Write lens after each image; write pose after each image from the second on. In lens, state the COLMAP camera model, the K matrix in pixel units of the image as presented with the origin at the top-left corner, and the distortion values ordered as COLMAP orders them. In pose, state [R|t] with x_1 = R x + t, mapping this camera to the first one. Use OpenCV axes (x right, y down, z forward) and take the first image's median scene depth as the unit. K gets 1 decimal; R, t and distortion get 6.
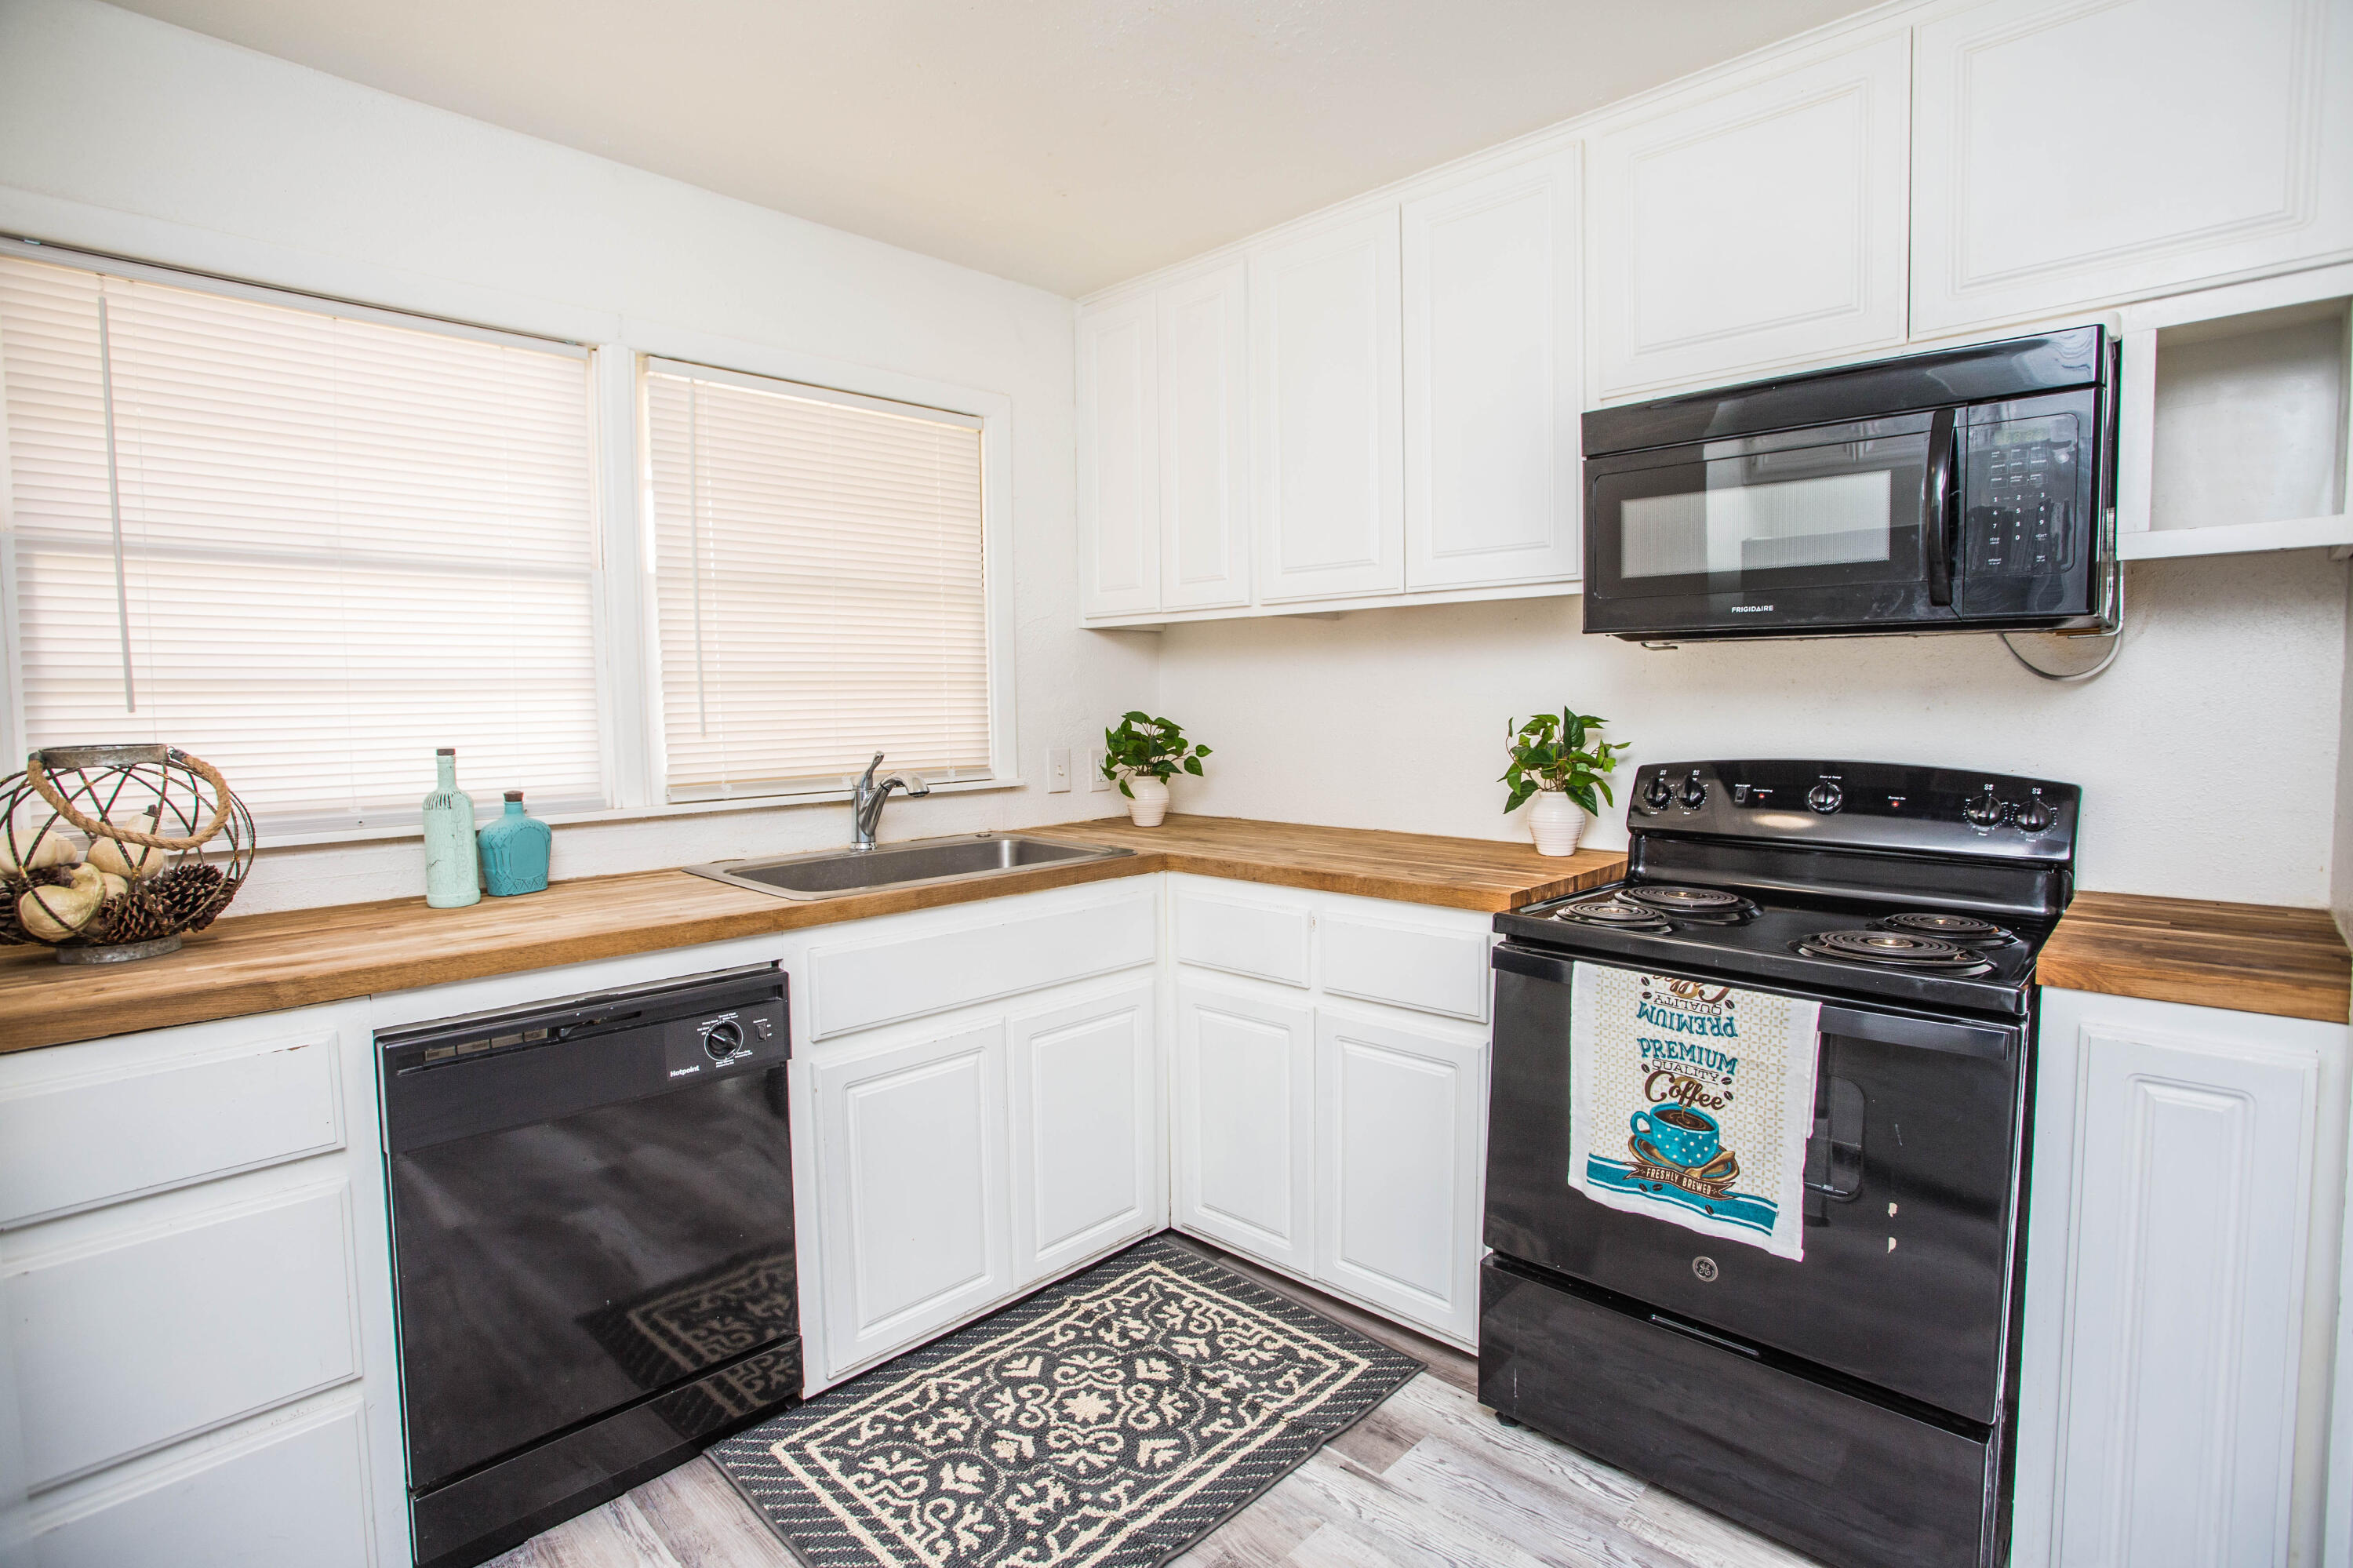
lens RADIAL K [[1151.3, 0, 1191.3], [0, 1151.3, 746.8], [0, 0, 1]] dist [-0.064632, 0.023752]
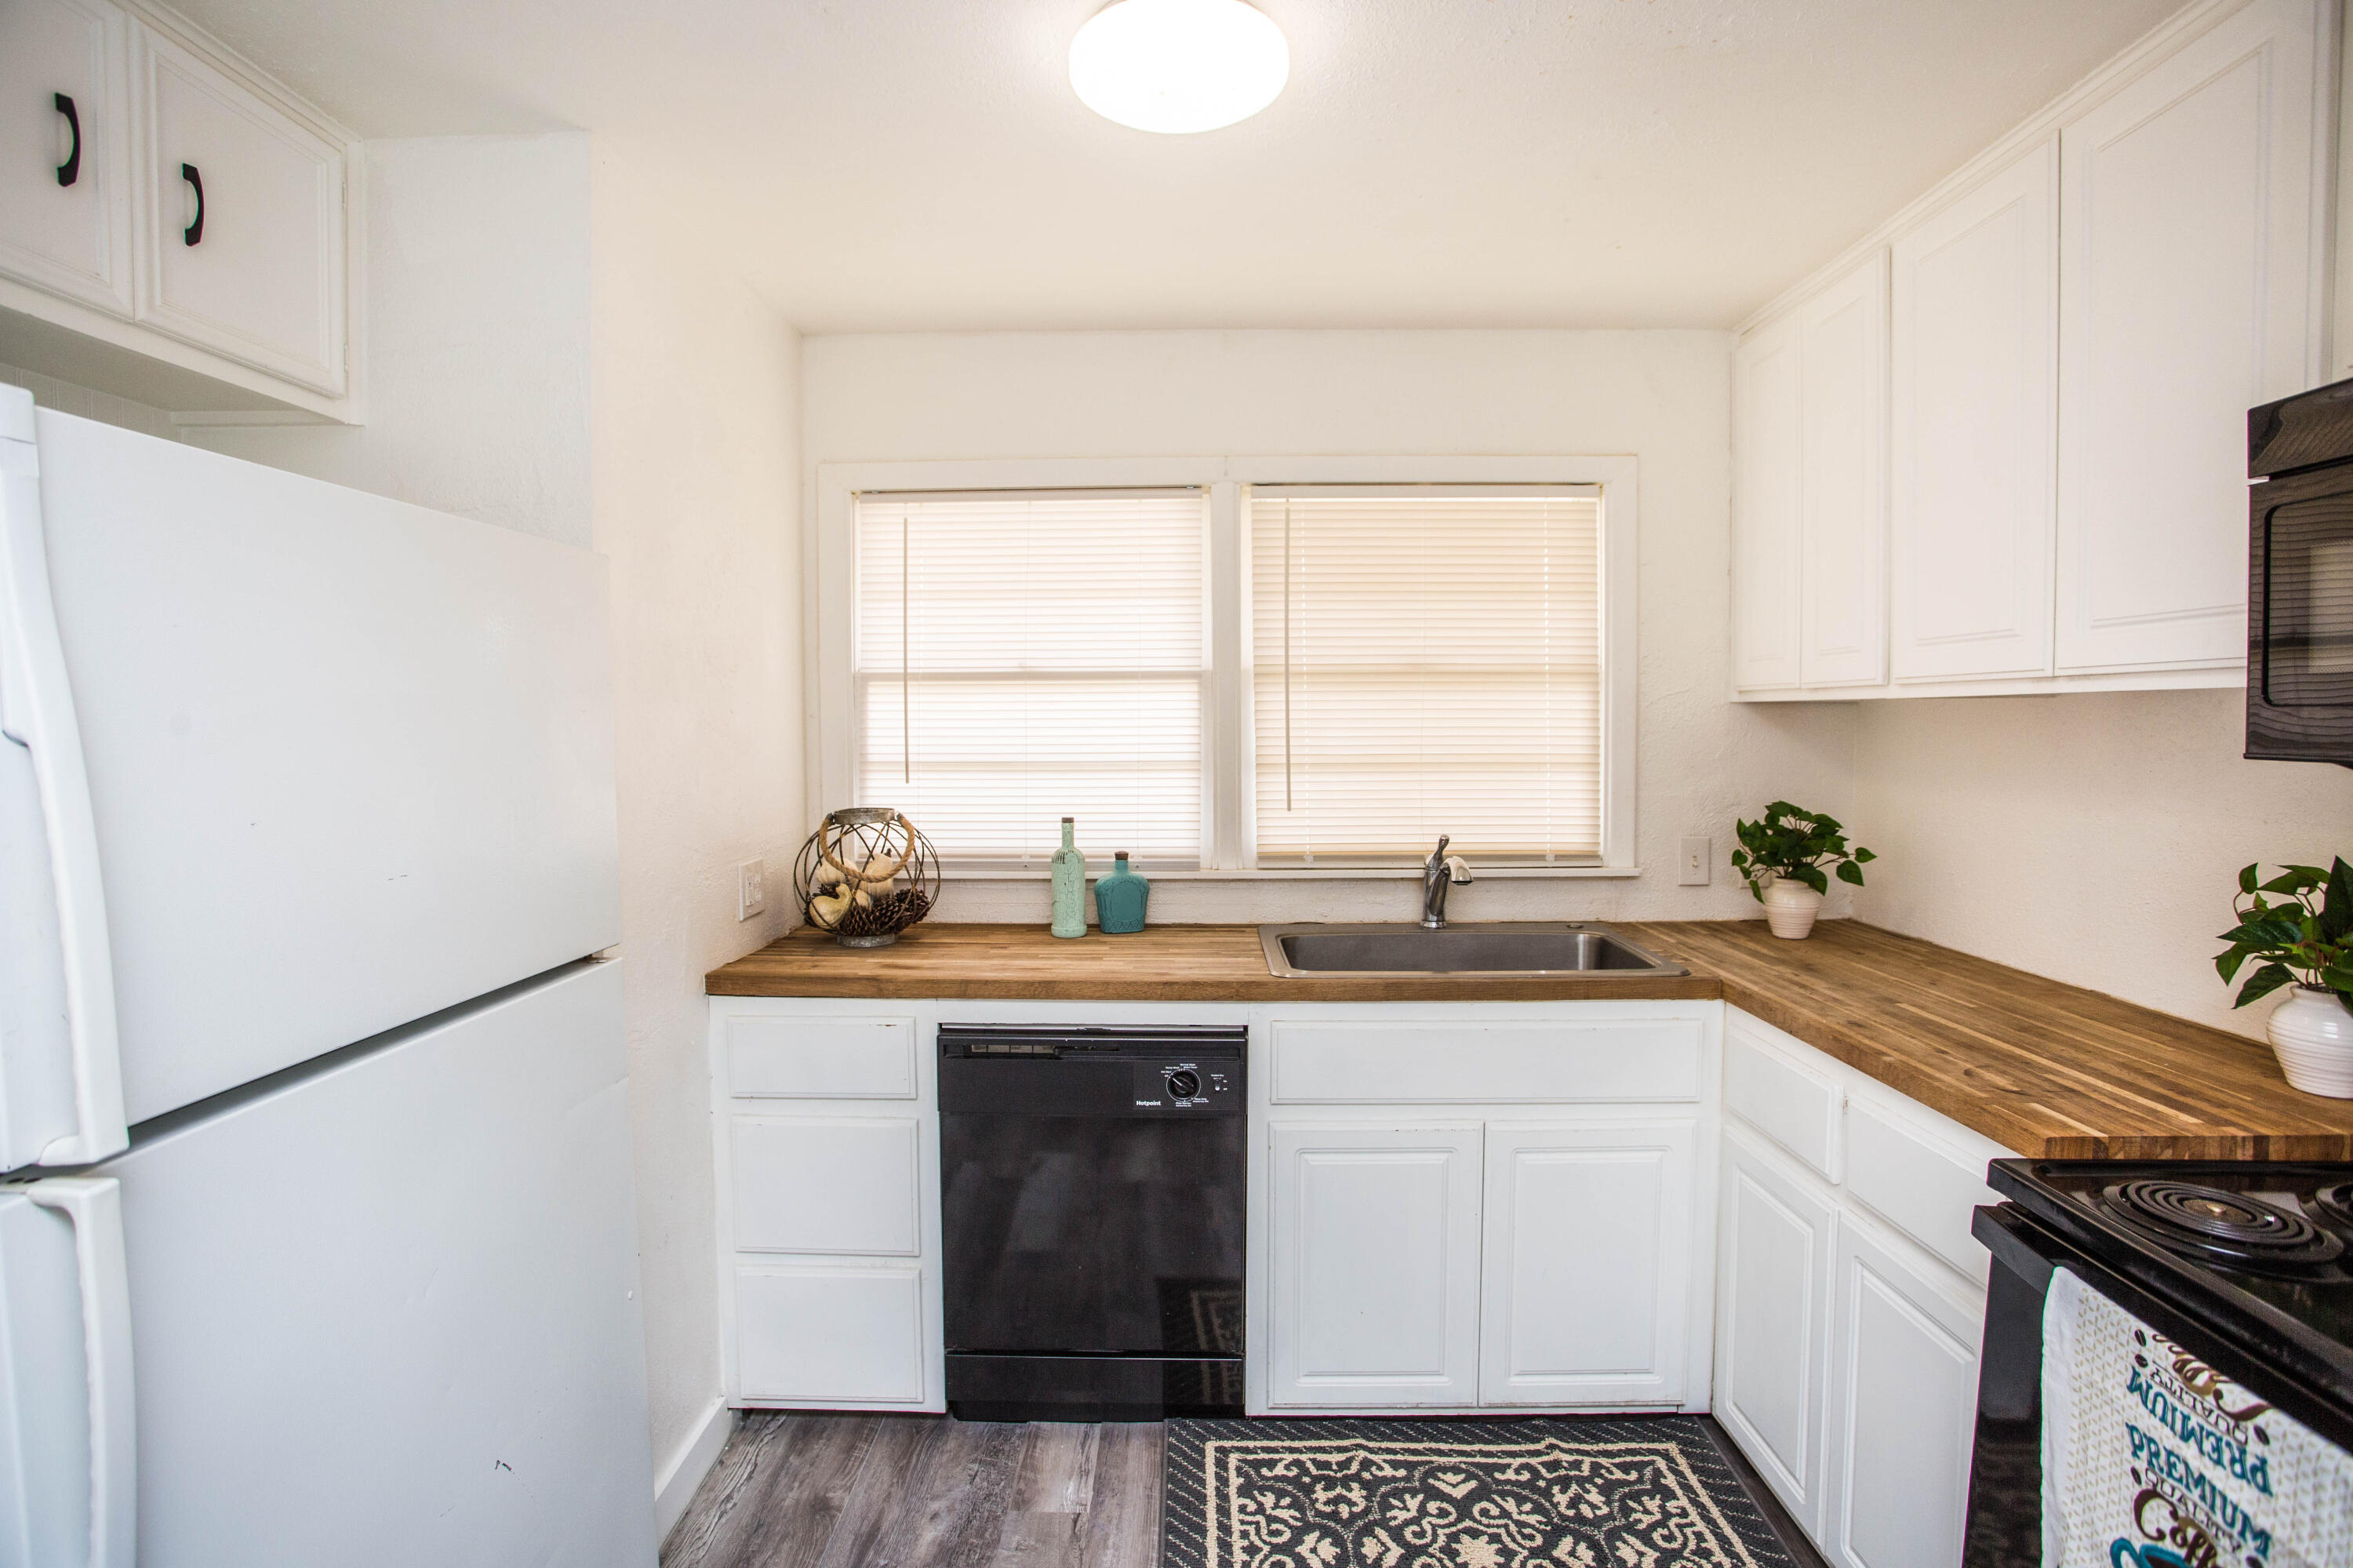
lens RADIAL K [[1151.3, 0, 1158.9], [0, 1151.3, 755.2], [0, 0, 1]] dist [-0.064632, 0.023752]
pose [[0.675939, 0.032612, -0.736236, 0.389422], [-0.038298, 0.999225, 0.009099, -0.083891], [0.735962, 0.022046, 0.676664, 0.146949]]
